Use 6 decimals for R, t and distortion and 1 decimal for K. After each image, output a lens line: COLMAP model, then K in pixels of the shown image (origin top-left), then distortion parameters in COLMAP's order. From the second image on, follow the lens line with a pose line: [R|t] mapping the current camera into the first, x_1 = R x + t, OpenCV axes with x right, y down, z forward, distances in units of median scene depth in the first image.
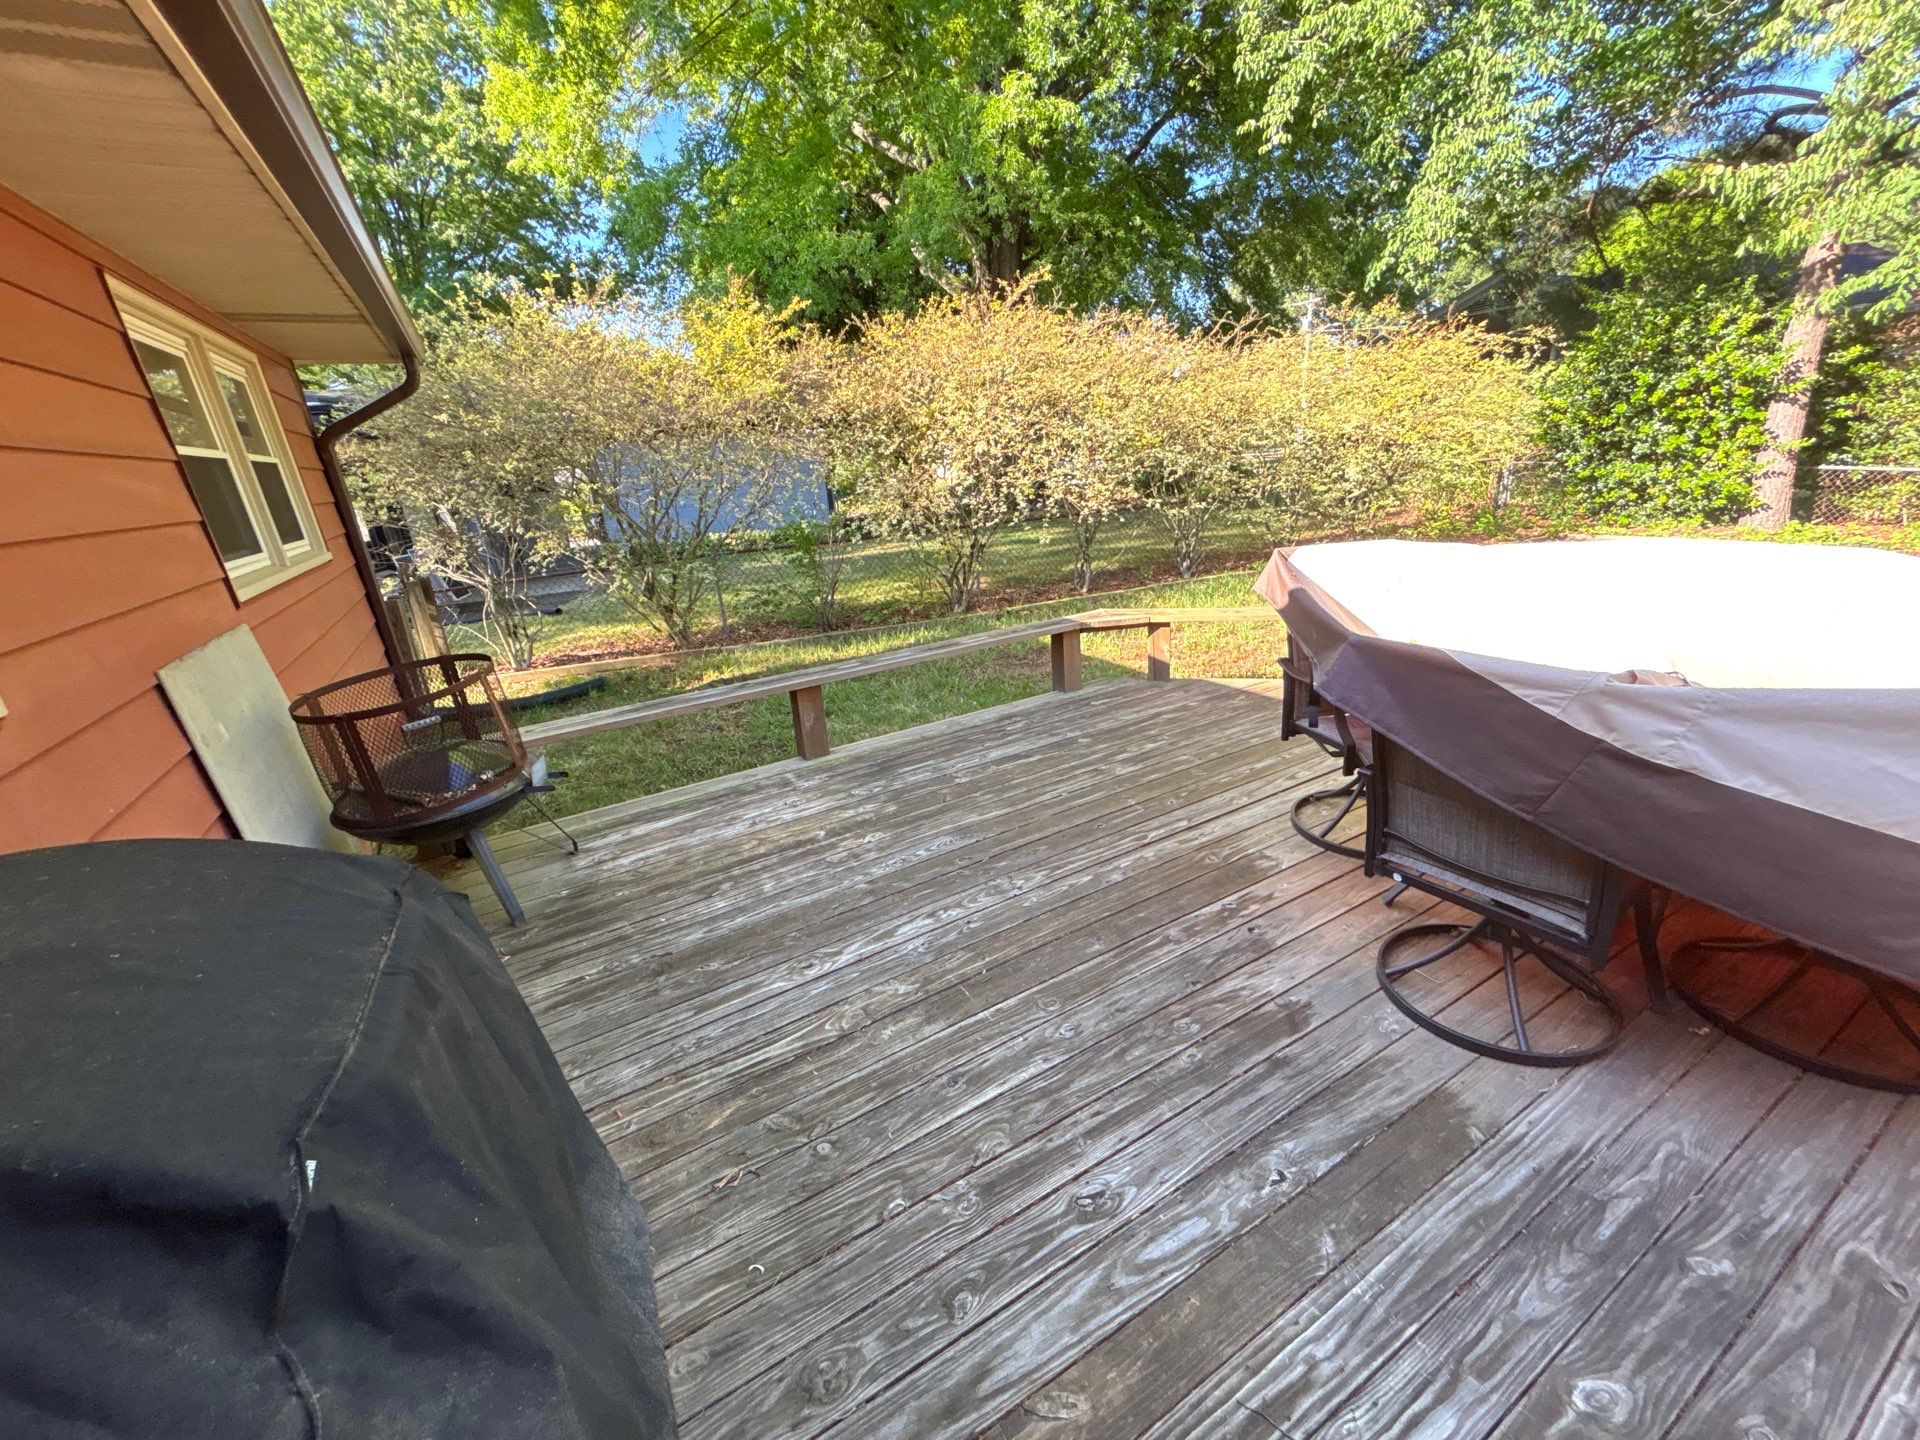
lens RADIAL K [[776.6, 0, 960.0], [0, 776.6, 720.0], [0, 0, 1]] dist [-0.000438, -0.000032]
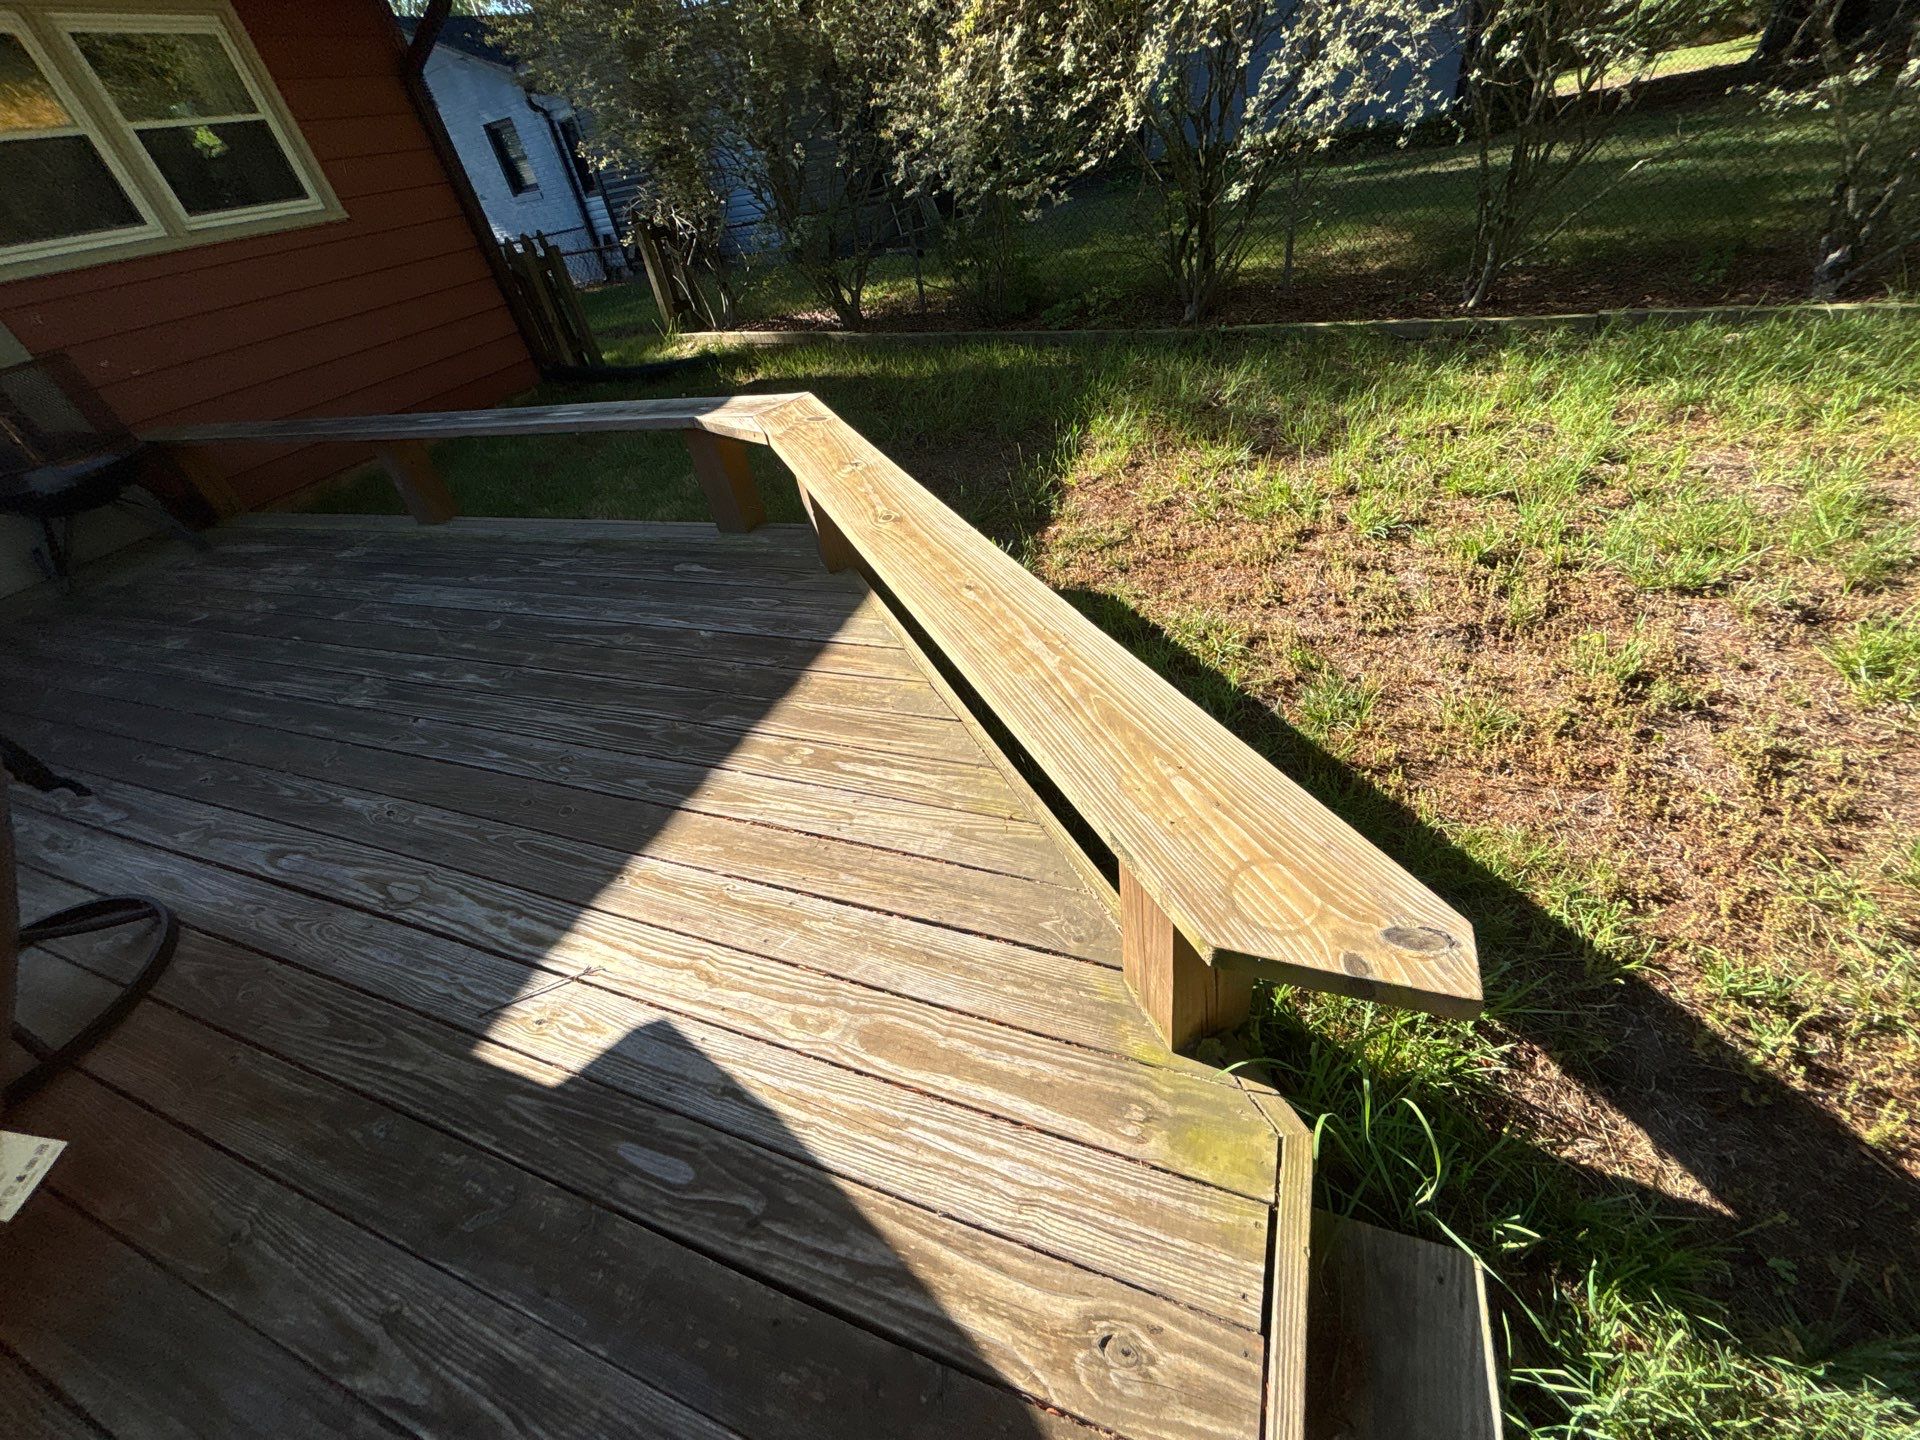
lens RADIAL K [[776.6, 0, 960.0], [0, 776.6, 720.0], [0, 0, 1]] dist [-0.000438, -0.000032]
pose [[0.633713, 0.461544, -0.620794, 1.112944], [-0.156210, 0.862326, 0.481656, -0.365681], [0.757632, -0.208257, 0.618565, 1.162783]]
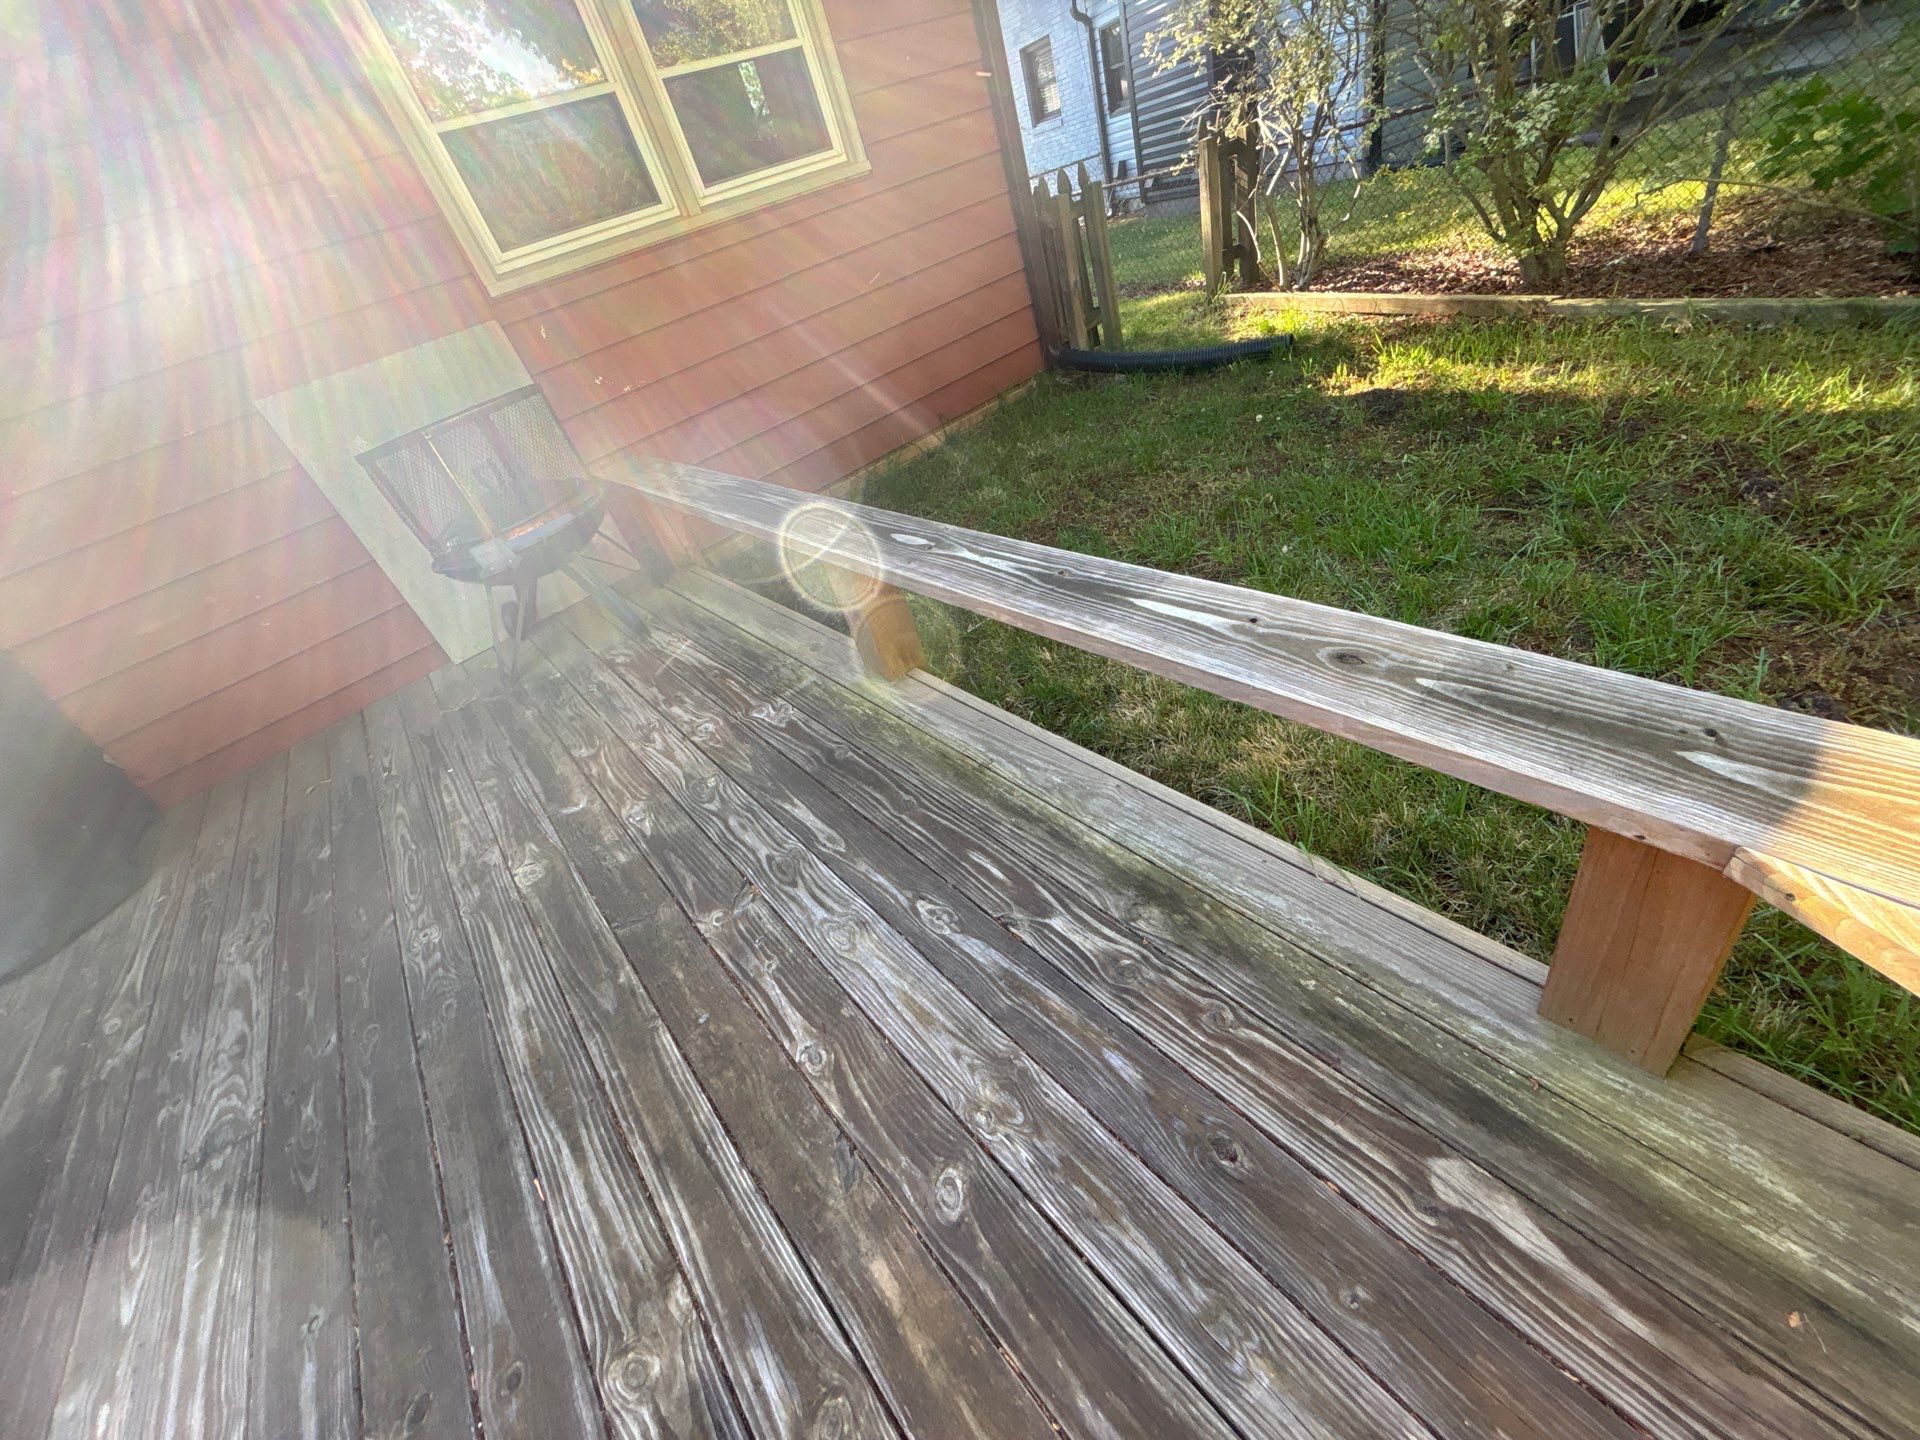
lens RADIAL K [[780.4, 0, 954.6], [0, 780.4, 712.3], [0, 0, 1]] dist [-0.011150, 0.013059]
pose [[0.176623, 0.596172, -0.783188, 0.359293], [-0.072331, 0.801408, 0.593729, -0.345701], [0.981617, -0.048217, 0.184669, 1.273103]]
